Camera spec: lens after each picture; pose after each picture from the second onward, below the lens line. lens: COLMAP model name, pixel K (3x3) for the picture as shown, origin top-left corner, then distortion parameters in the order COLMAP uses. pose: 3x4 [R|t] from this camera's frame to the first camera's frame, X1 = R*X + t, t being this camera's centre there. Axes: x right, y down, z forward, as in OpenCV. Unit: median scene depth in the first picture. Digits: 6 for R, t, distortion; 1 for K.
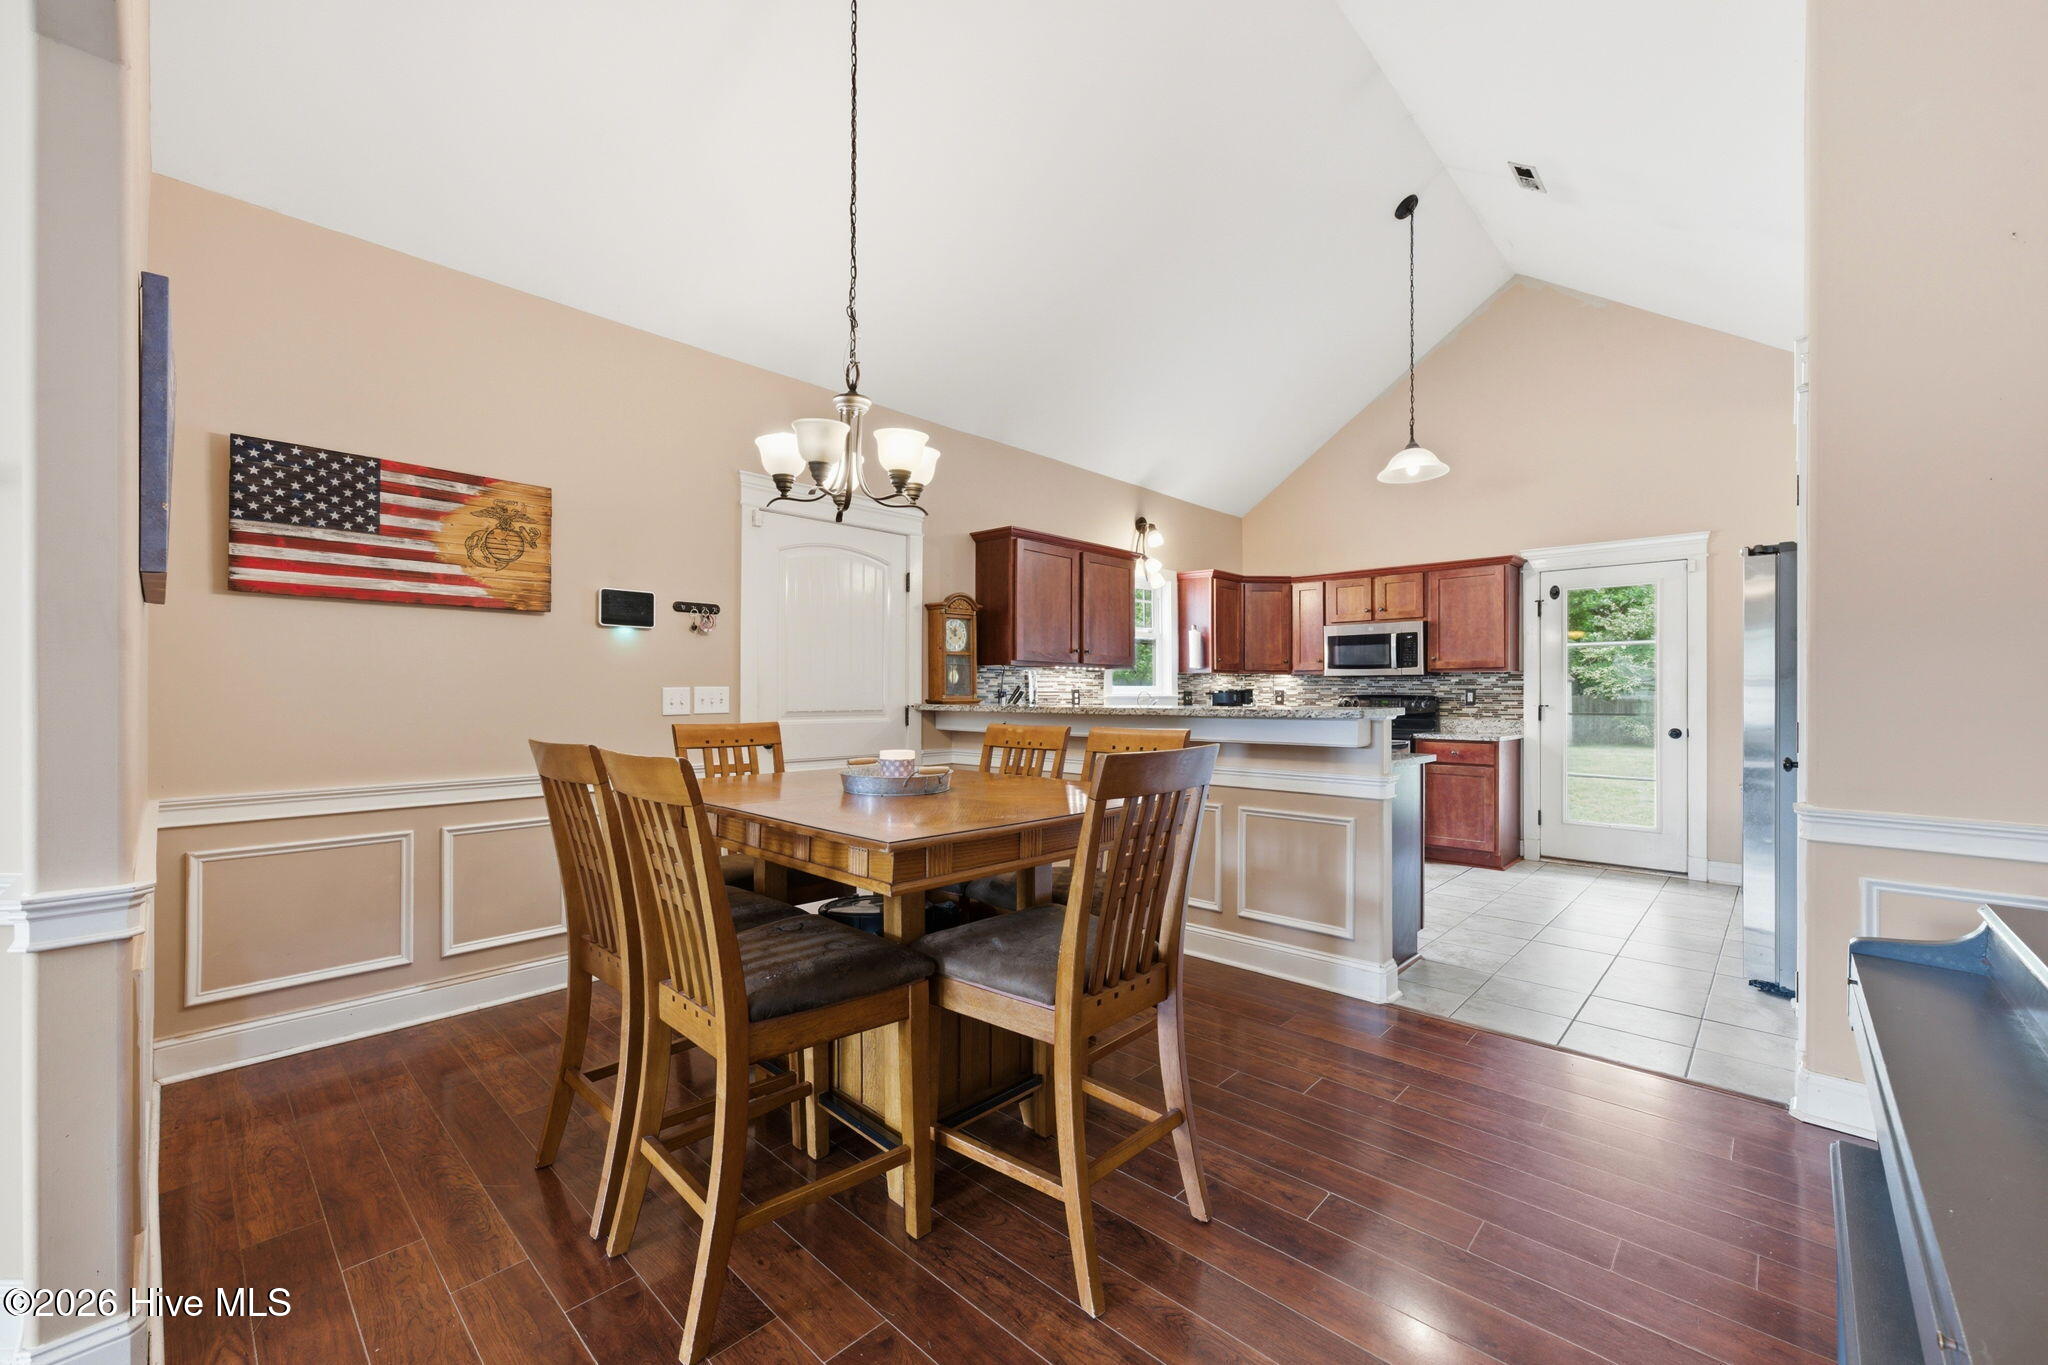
lens RADIAL K [[810.3, 0, 1034.4], [0, 810.3, 690.6], [0, 0, 1]] dist [-0.003425, 0.000272]
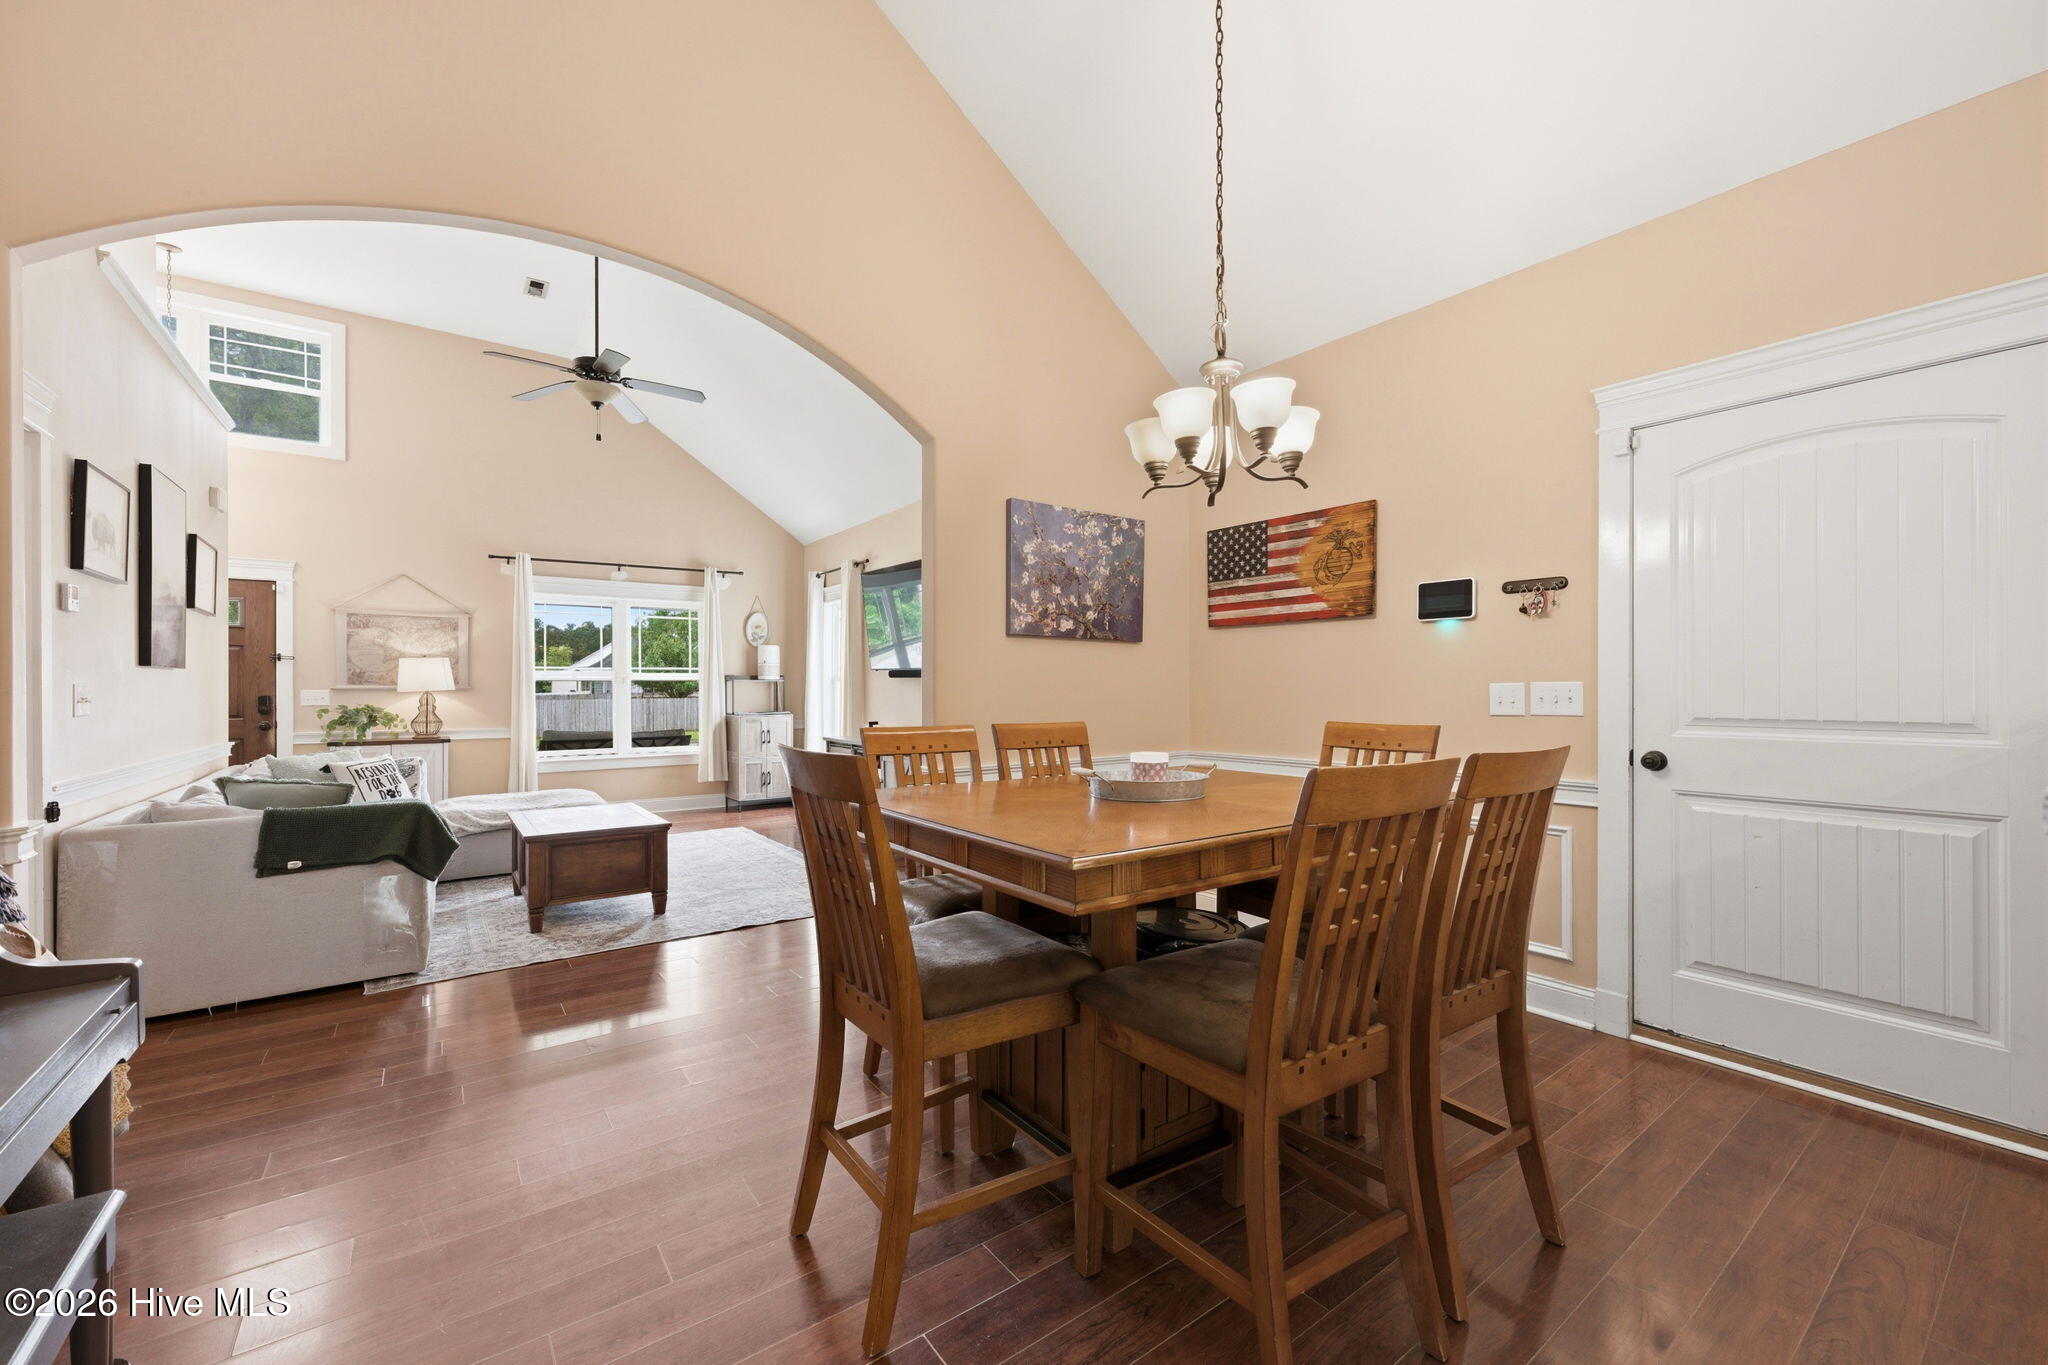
lens RADIAL K [[810.3, 0, 1029.4], [0, 810.3, 680.5], [0, 0, 1]] dist [-0.003425, 0.000272]
pose [[-0.172630, -0.013131, -0.984899, 0.572932], [0.001990, 0.999904, -0.013680, 0.004836], [0.984985, -0.004321, -0.172587, 0.776826]]
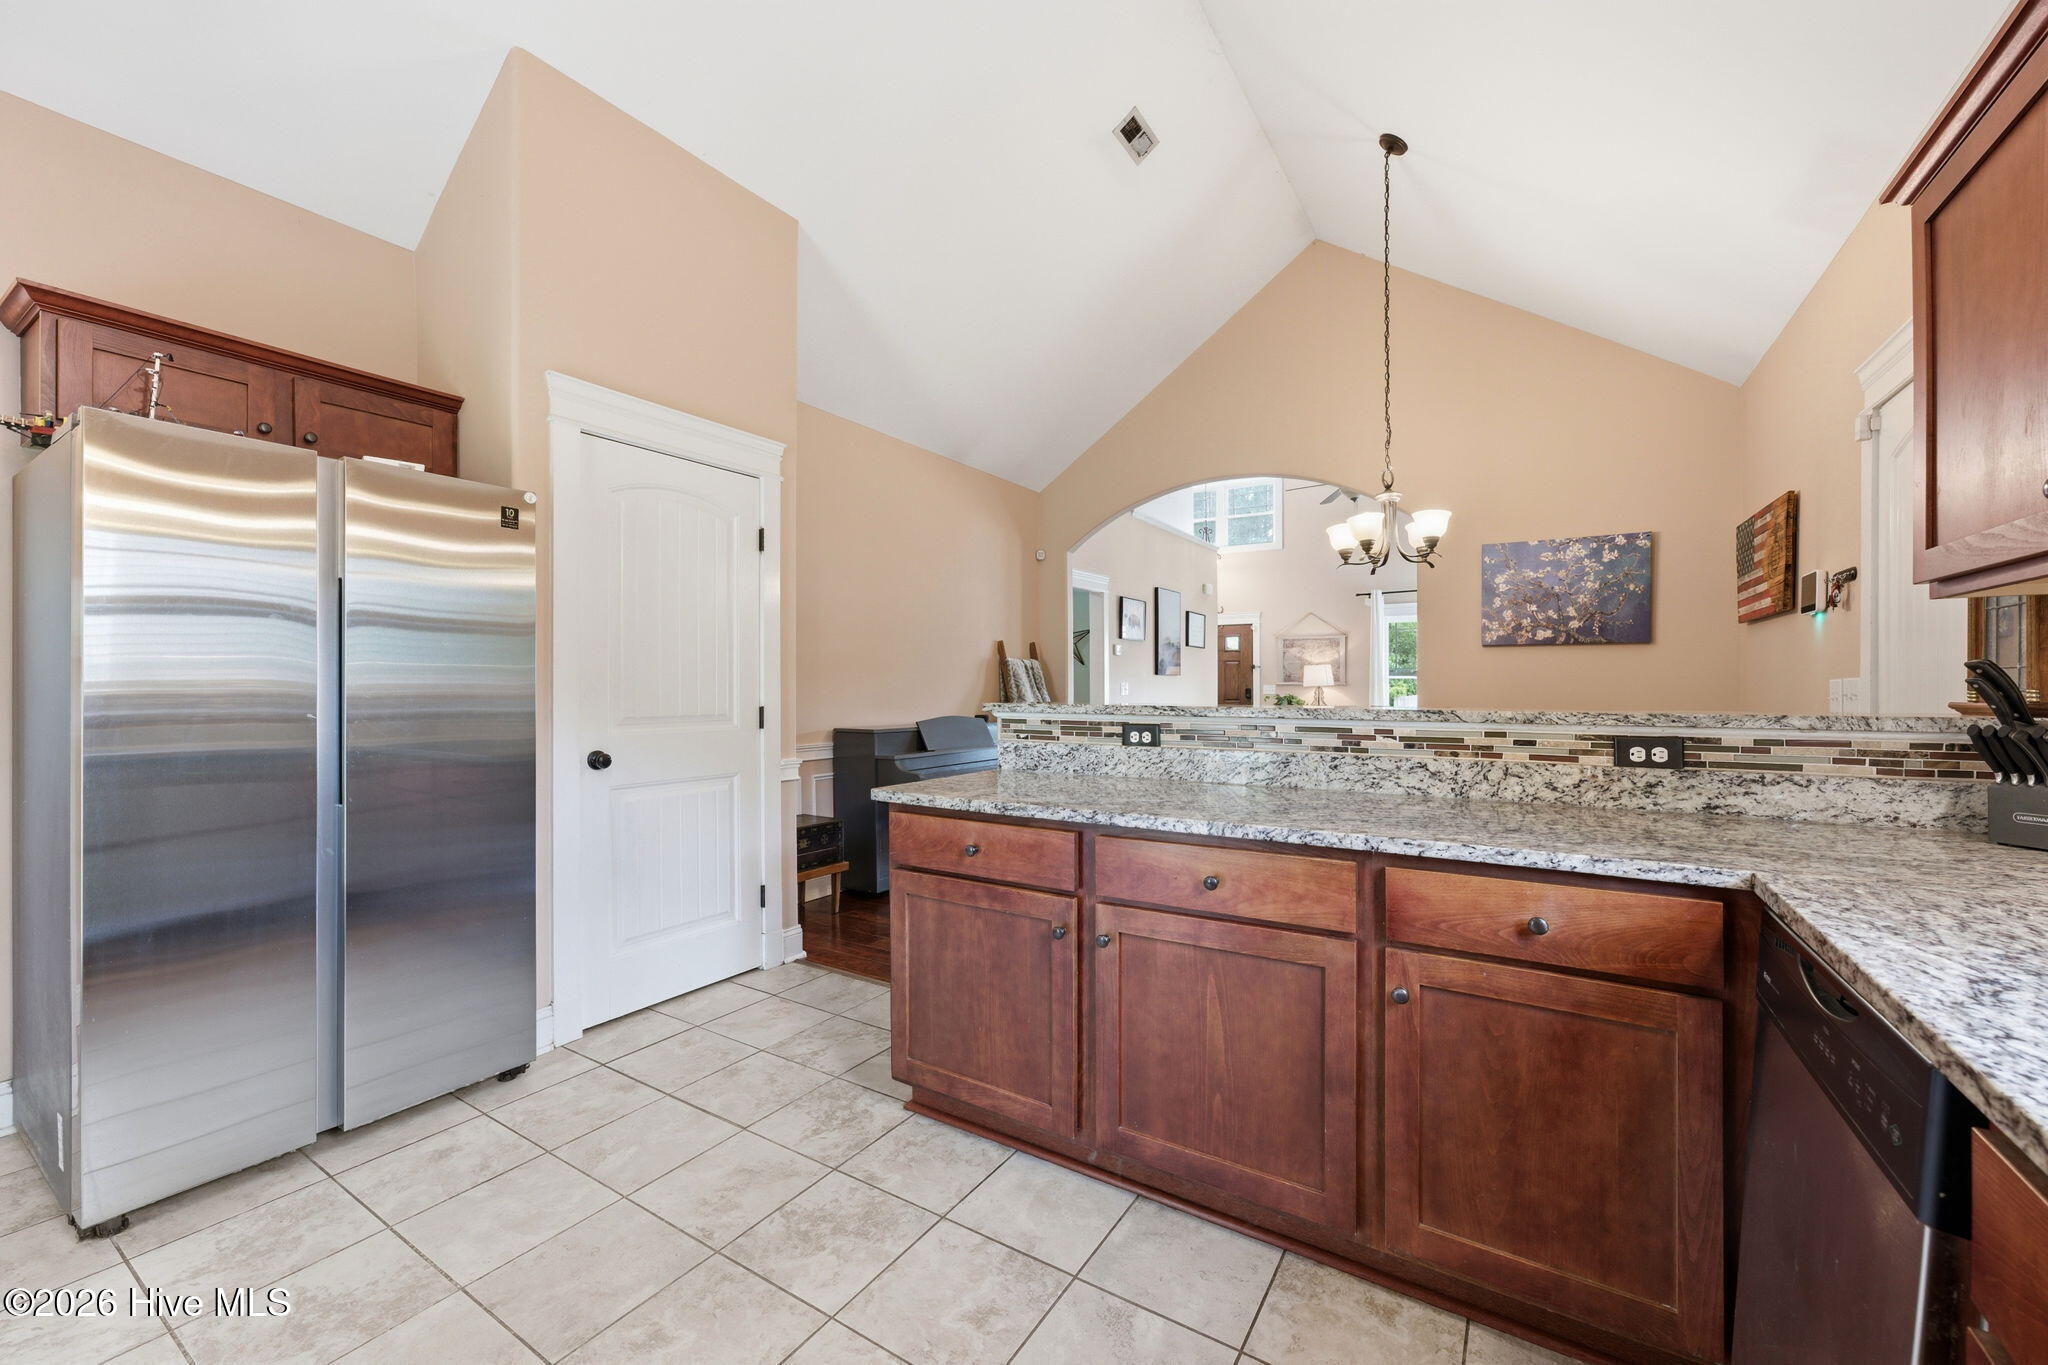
lens RADIAL K [[810.3, 0, 1017.9], [0, 810.3, 685.1], [0, 0, 1]] dist [-0.003425, 0.000272]
pose [[-0.982057, 0.003952, -0.188542, 0.623304], [0.004365, 0.999989, -0.001771, -0.001804], [0.188533, -0.002562, -0.982064, 1.954898]]
